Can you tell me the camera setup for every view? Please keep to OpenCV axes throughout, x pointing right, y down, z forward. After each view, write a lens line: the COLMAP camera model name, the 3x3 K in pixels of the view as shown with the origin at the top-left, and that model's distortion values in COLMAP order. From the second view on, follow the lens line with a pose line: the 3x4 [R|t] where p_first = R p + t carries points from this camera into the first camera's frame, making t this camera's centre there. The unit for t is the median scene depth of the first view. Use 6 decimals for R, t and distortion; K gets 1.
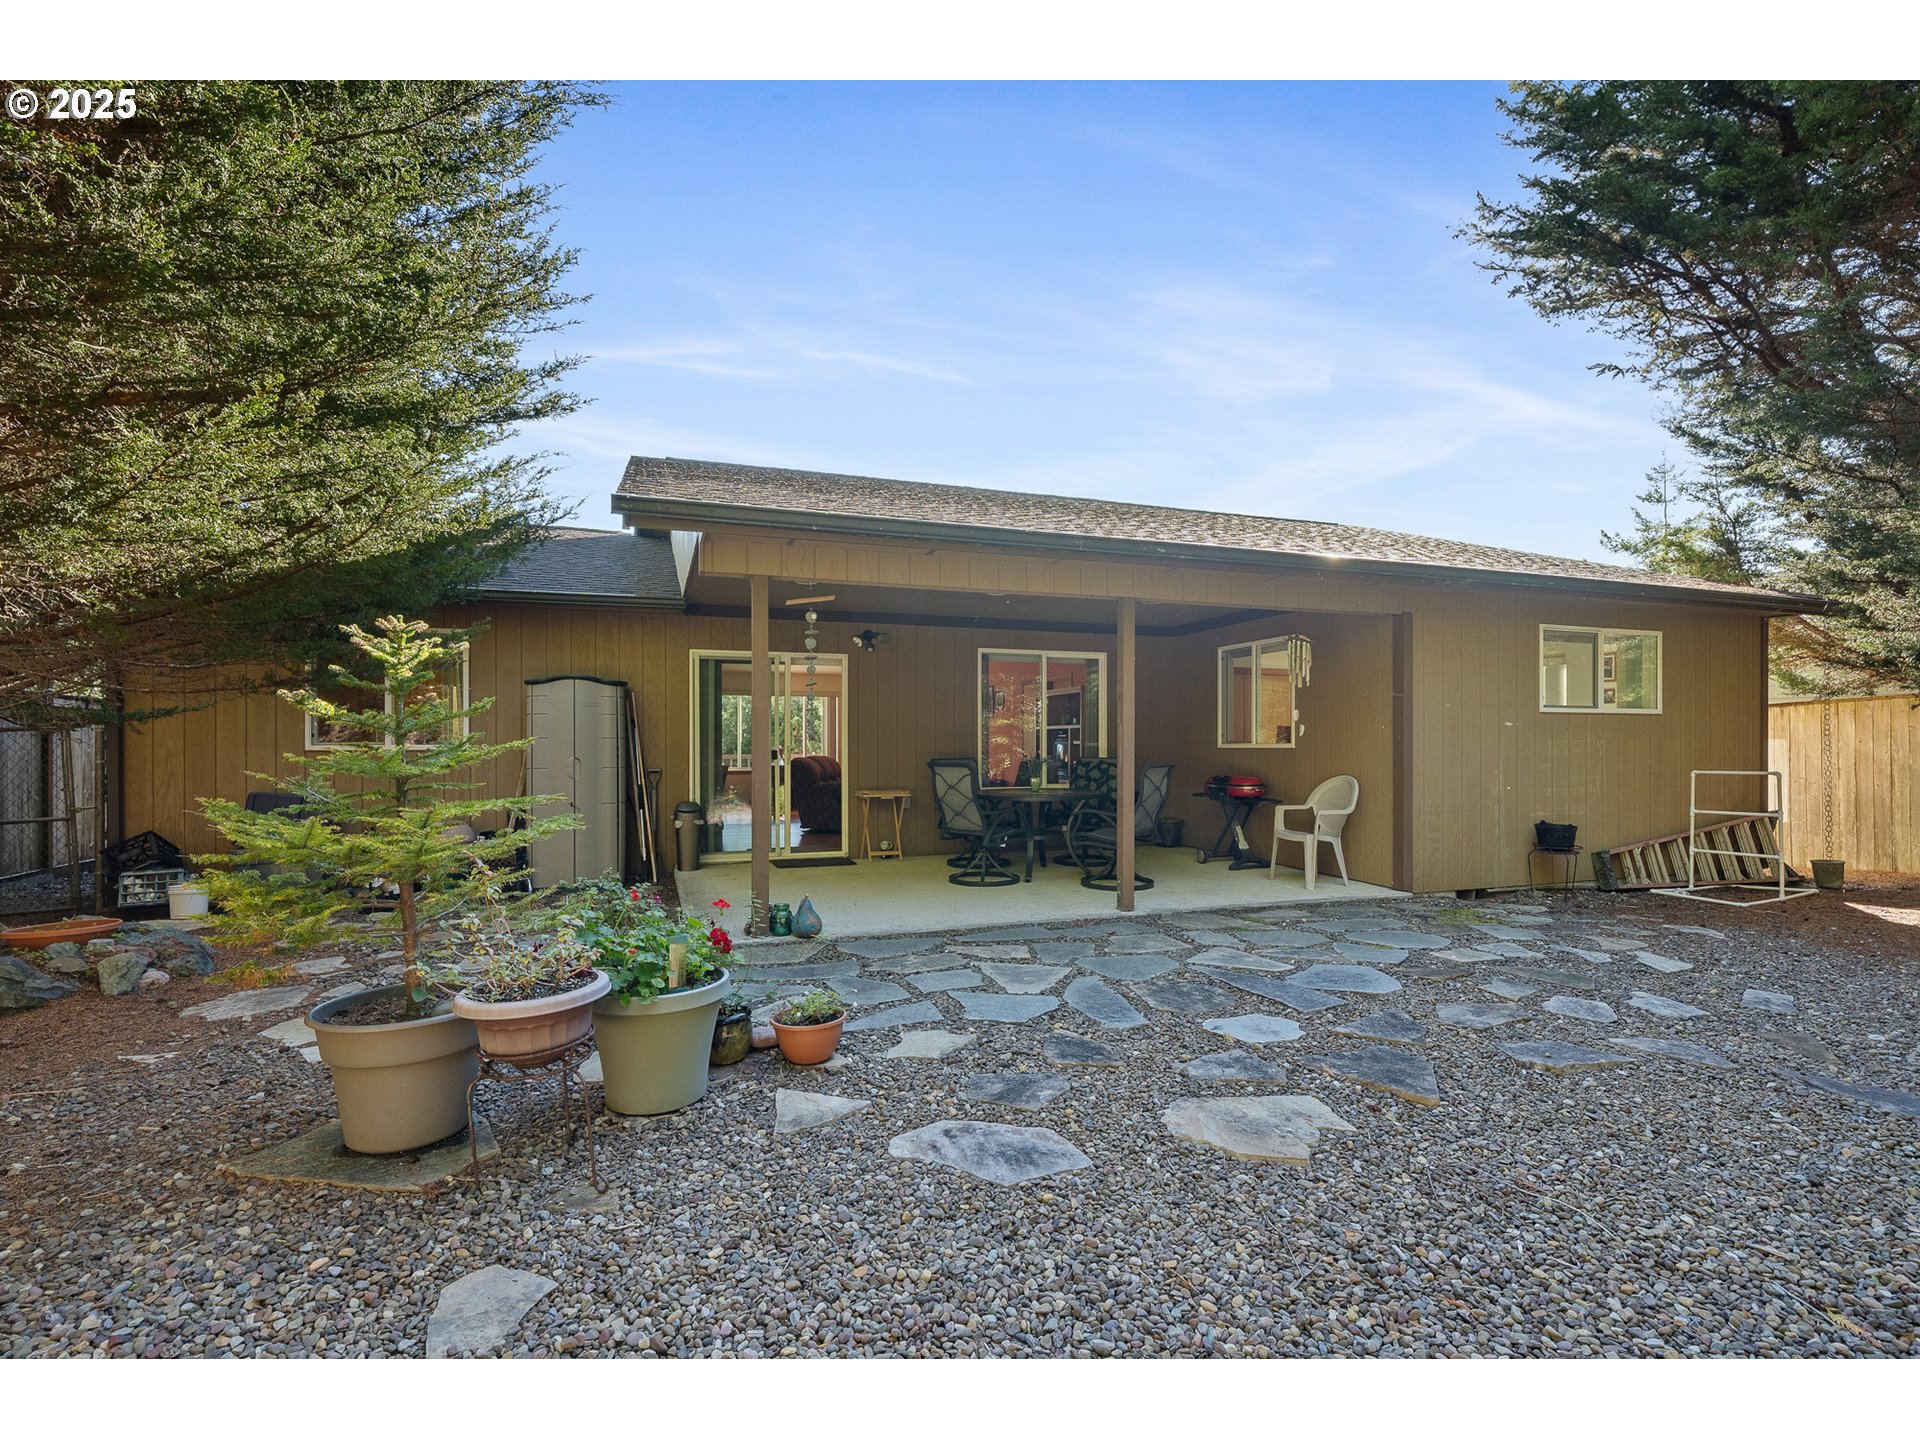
lens RADIAL K [[829.7, 0, 957.4], [0, 829.7, 718.7], [0, 0, 1]] dist [0.001096, 0.000220]
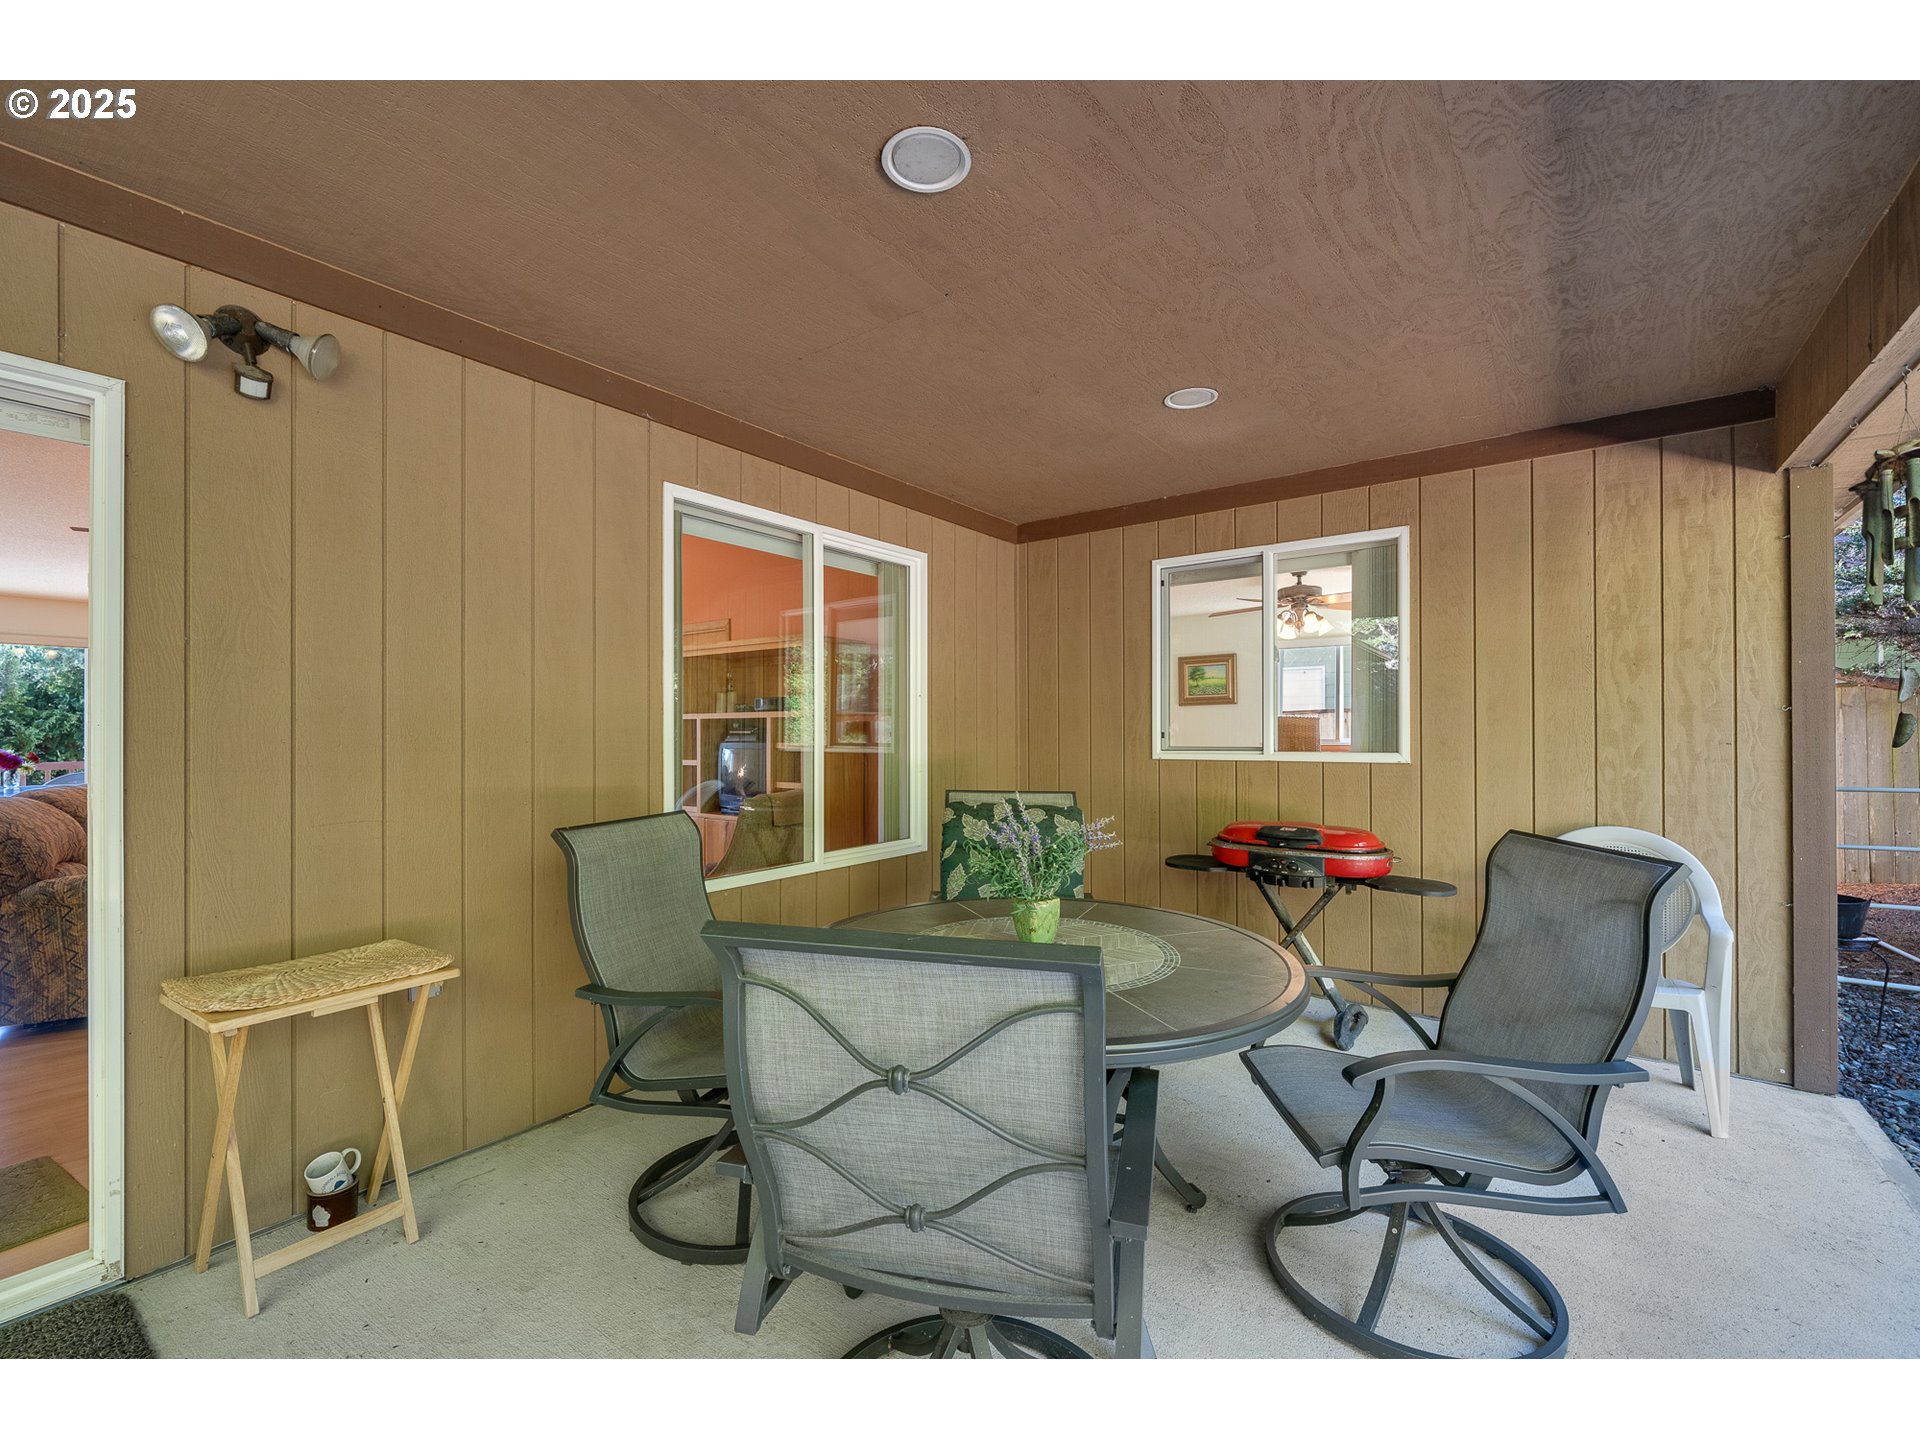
lens RADIAL K [[829.7, 0, 957.4], [0, 829.7, 718.7], [0, 0, 1]] dist [0.001096, 0.000220]
pose [[0.825631, 0.003578, 0.564199, -0.071568], [-0.010993, 0.999892, 0.009746, 0.007383], [-0.564104, -0.014248, 0.825581, 0.682553]]
